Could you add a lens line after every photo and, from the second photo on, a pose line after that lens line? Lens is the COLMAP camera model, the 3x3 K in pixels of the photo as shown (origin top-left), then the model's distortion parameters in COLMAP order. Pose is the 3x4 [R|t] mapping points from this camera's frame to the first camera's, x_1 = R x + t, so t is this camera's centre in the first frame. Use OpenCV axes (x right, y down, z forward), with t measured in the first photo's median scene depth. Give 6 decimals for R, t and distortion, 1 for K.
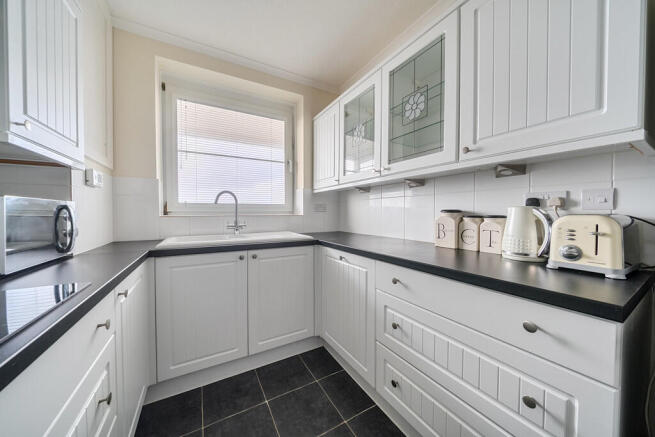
lens RADIAL K [[223.4, 0, 325.9], [0, 223.4, 217.0], [0, 0, 1]] dist [-0.008457, -0.000071]
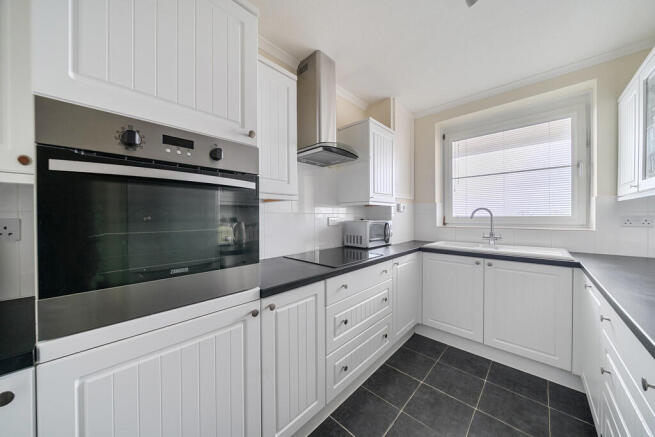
lens RADIAL K [[223.4, 0, 326.0], [0, 223.4, 217.2], [0, 0, 1]] dist [-0.008457, -0.000071]
pose [[0.291081, 0.005540, -0.956682, 0.500651], [-0.016404, 0.999865, 0.000799, -0.056277], [0.956558, 0.015461, 0.291133, -0.178486]]
